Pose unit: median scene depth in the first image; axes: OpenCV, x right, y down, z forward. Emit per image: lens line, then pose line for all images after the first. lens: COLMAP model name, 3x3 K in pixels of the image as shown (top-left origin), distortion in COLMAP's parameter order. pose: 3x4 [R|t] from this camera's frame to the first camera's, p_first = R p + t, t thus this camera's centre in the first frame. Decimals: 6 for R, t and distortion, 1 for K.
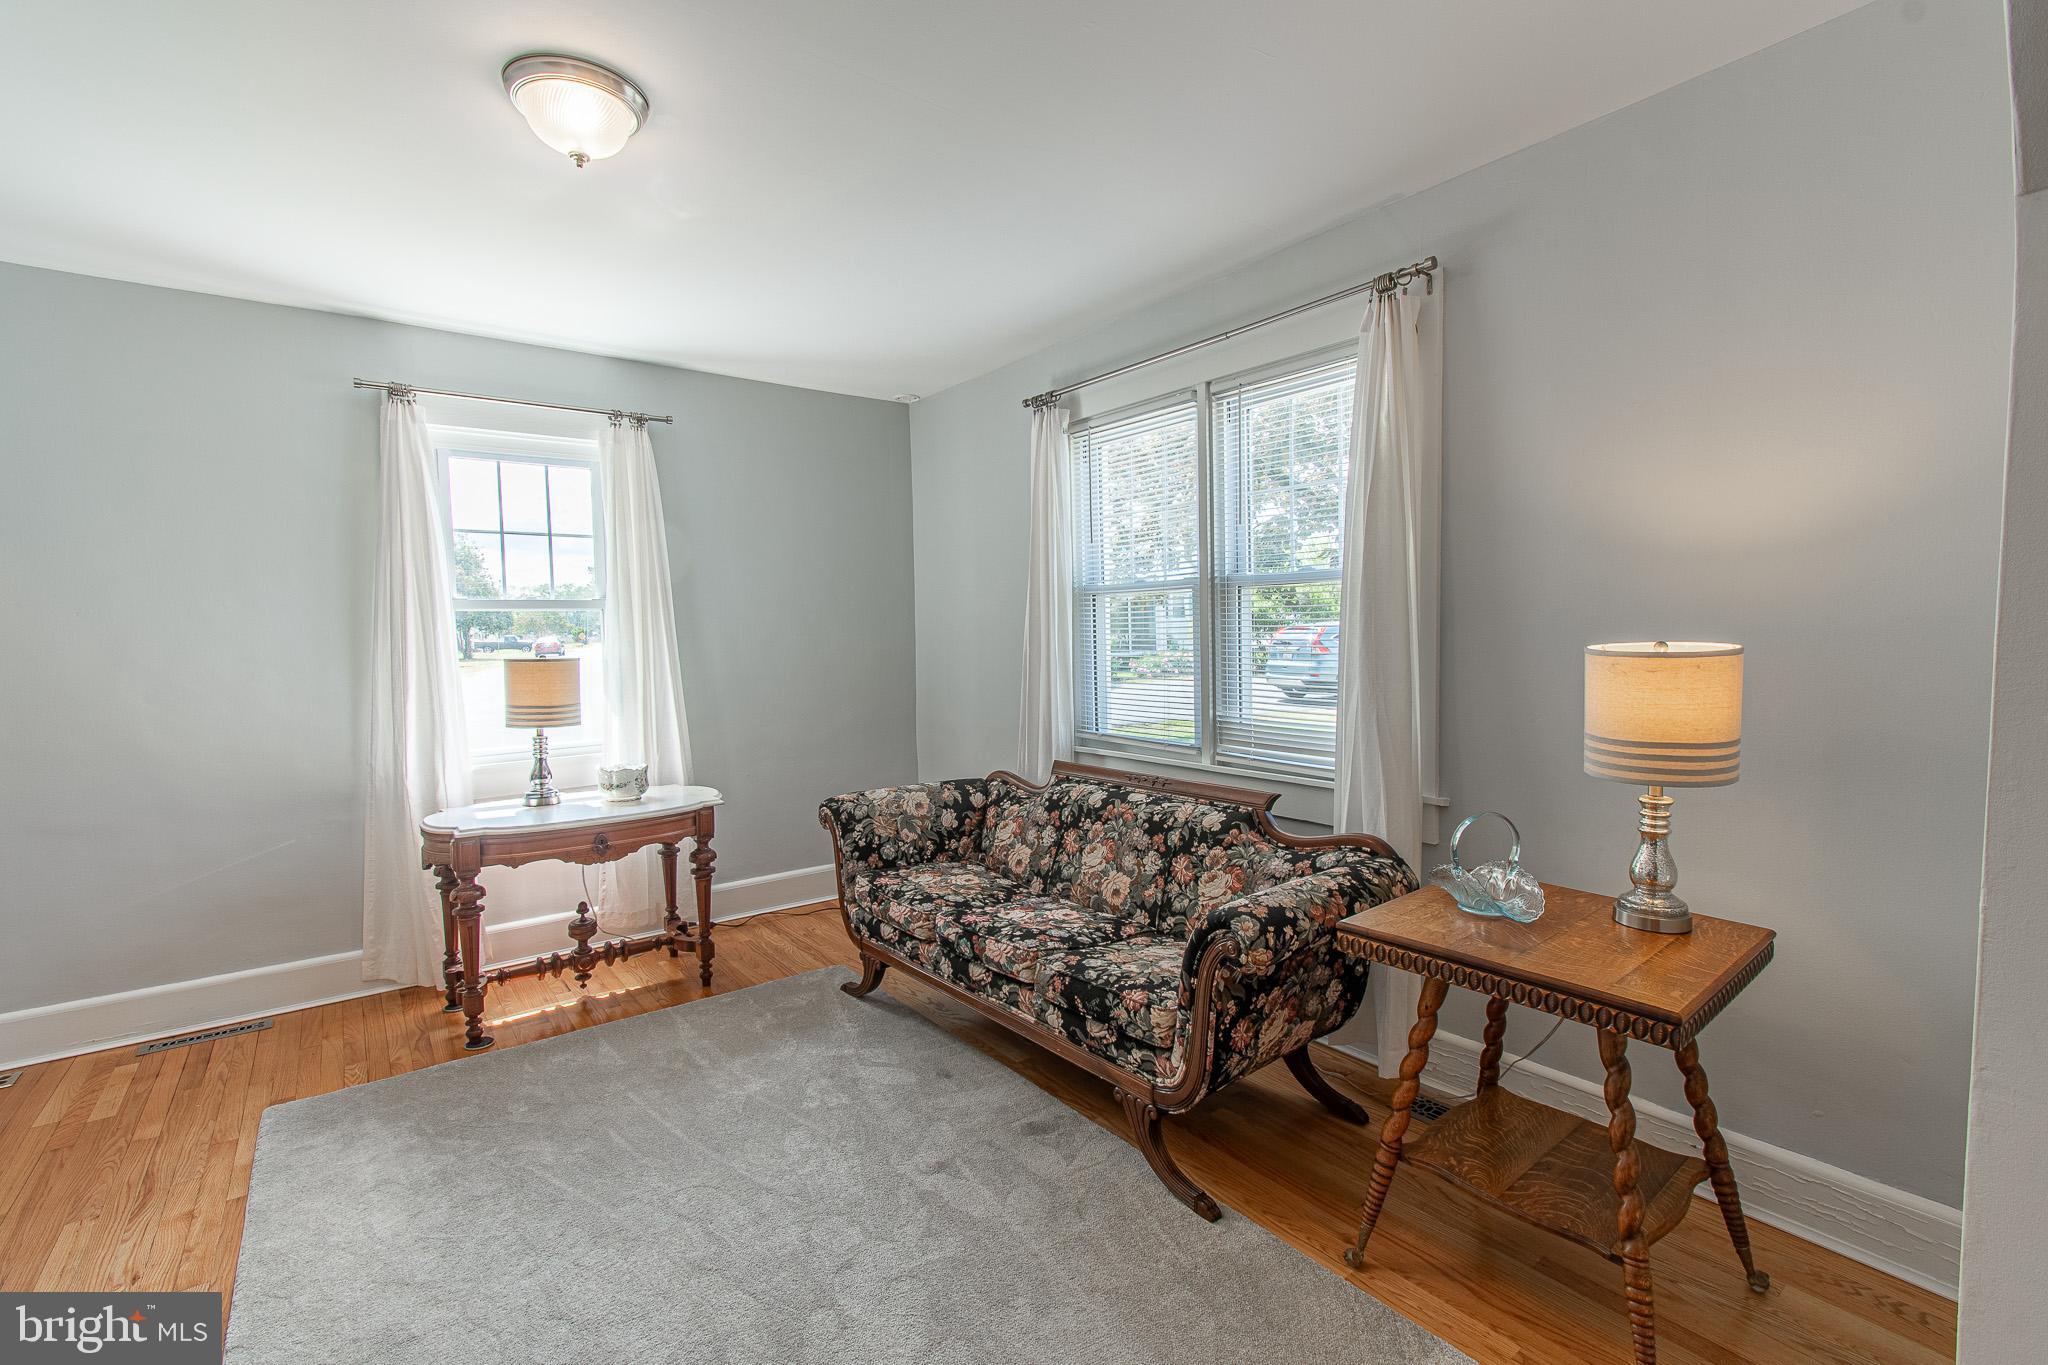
lens RADIAL K [[901.9, 0, 1028.5], [0, 901.9, 685.7], [0, 0, 1]] dist [0.002234, -0.001104]
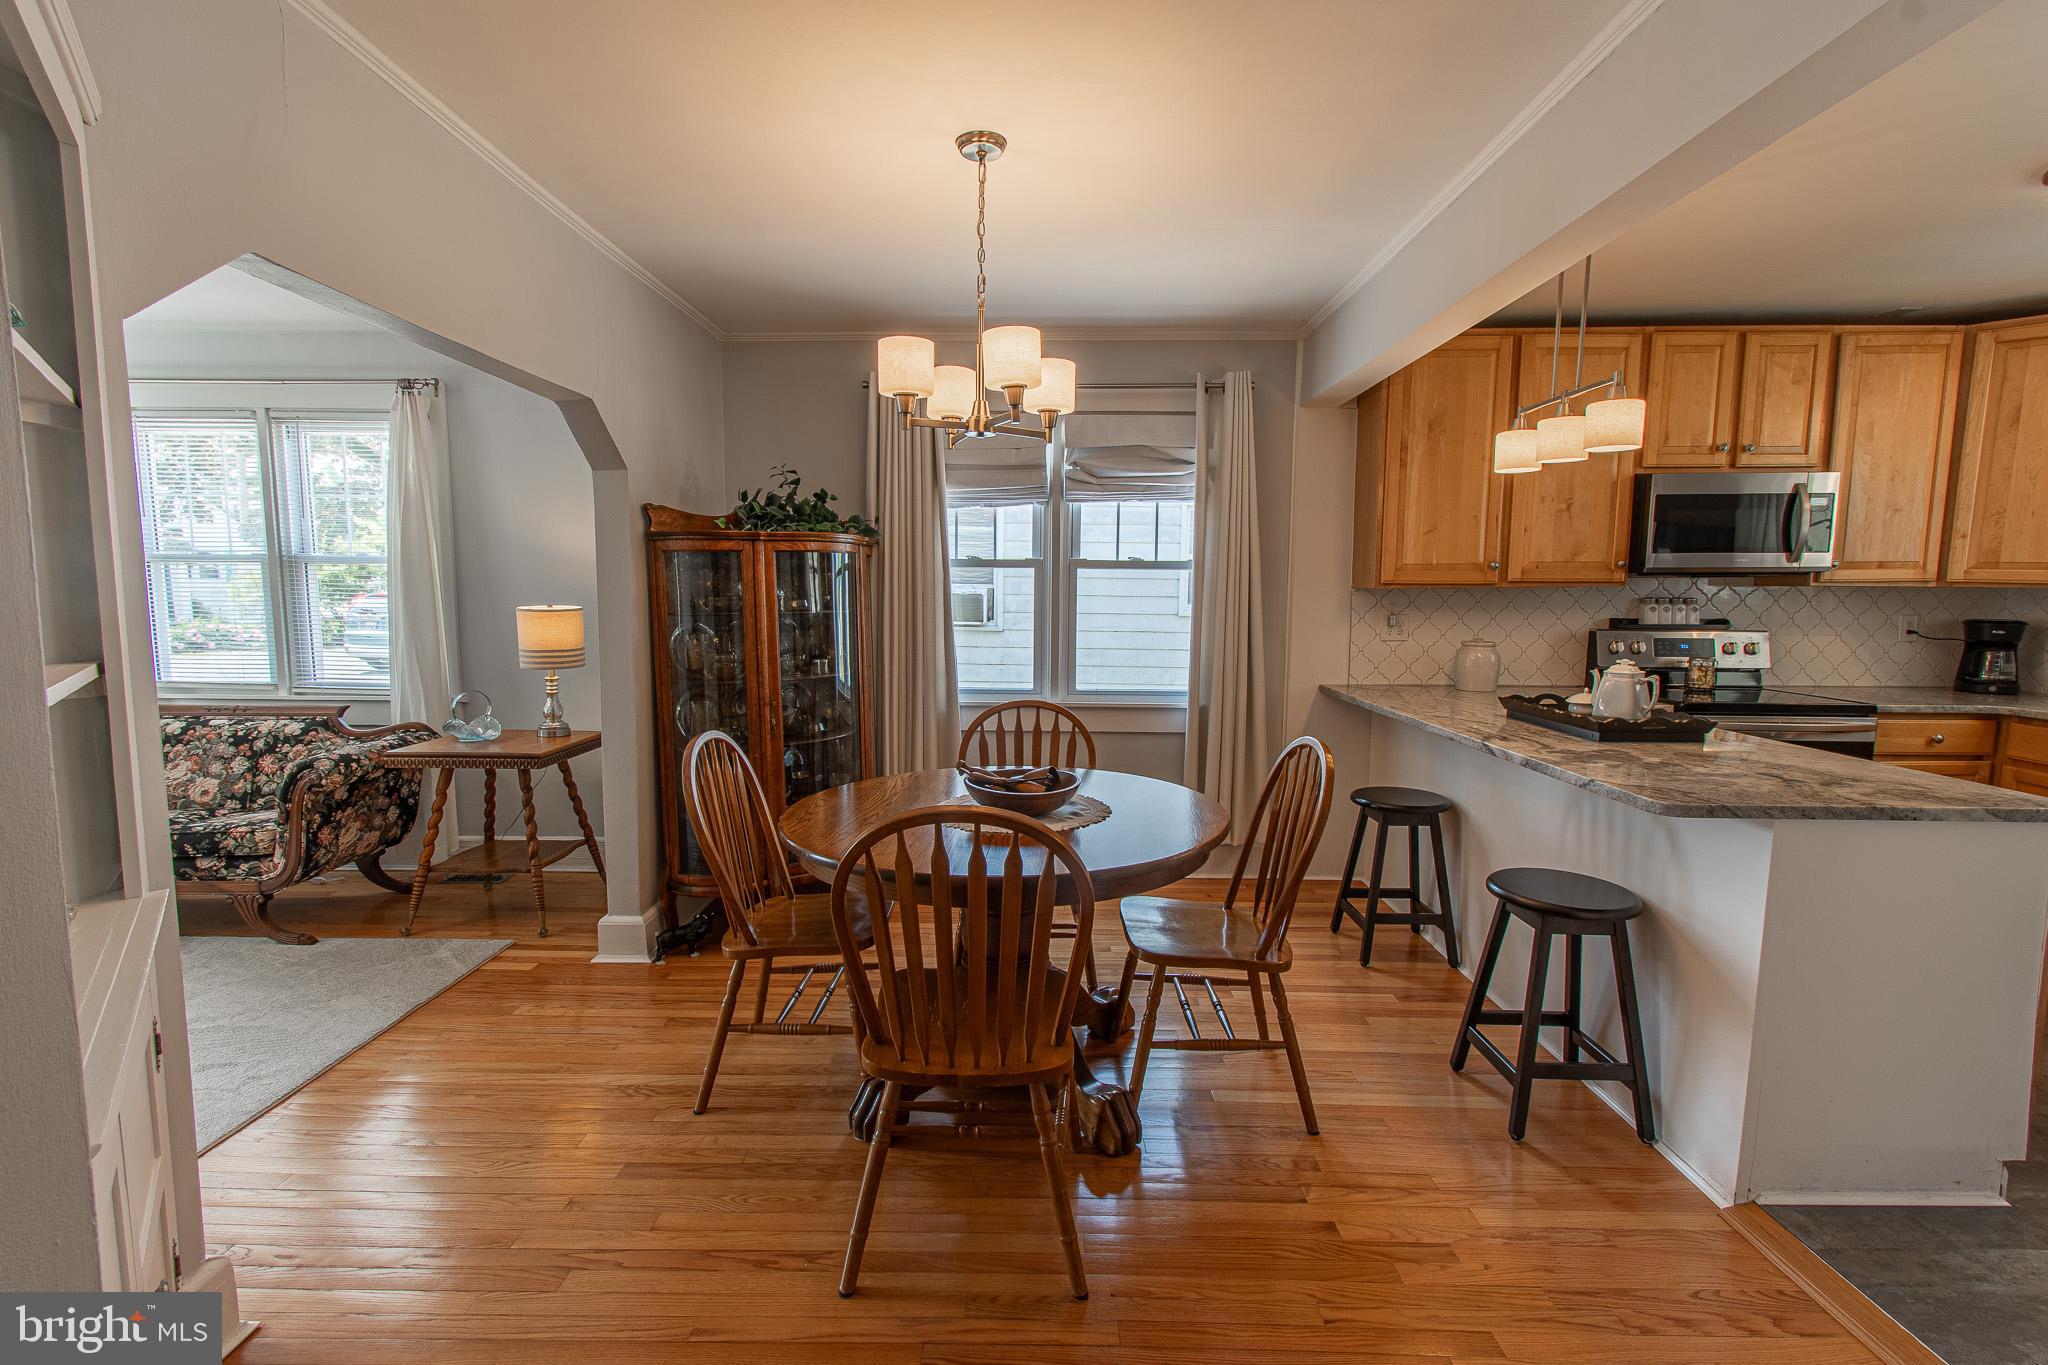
lens RADIAL K [[901.9, 0, 1026.6], [0, 901.9, 683.7], [0, 0, 1]] dist [0.002234, -0.001104]
pose [[0.620105, -0.052490, 0.782761, -0.174996], [0.030068, 0.998616, 0.043144, 0.047349], [-0.783942, -0.003218, 0.620825, -0.729657]]
